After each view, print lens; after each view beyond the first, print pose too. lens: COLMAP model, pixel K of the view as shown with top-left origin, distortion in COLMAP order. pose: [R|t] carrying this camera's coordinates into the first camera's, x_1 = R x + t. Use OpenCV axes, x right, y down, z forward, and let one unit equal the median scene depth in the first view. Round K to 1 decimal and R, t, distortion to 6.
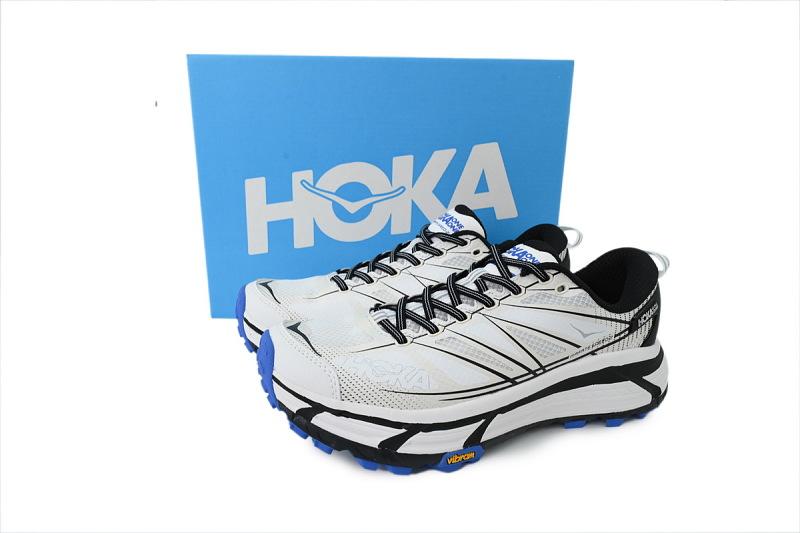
lens RADIAL K [[549.2, 0, 401.8], [0, 549.2, 265.0], [0, 0, 1]] dist [0.003593, -0.000007]
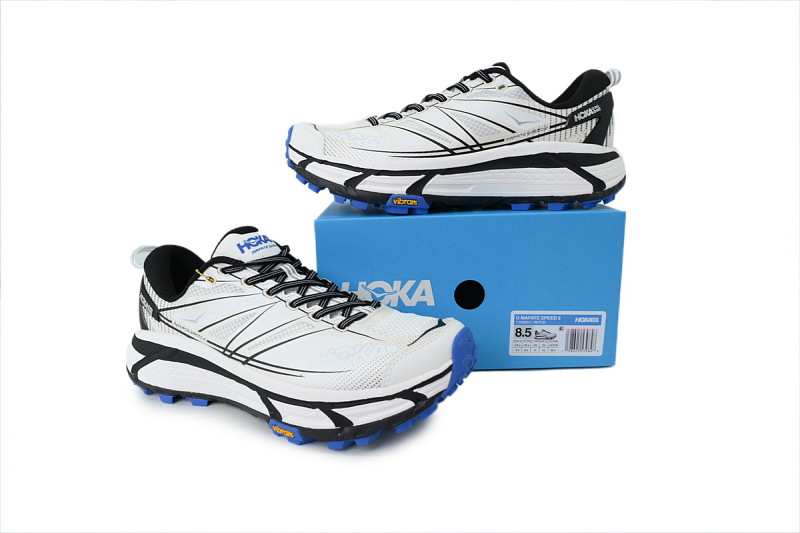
lens RADIAL K [[549.2, 0, 398.5], [0, 549.2, 270.3], [0, 0, 1]] dist [0.003593, -0.000007]
pose [[0.922684, 0.040069, -0.383469, 0.585225], [-0.061639, 0.997123, -0.044123, 0.546204], [0.380598, 0.064349, 0.922499, -0.241979]]
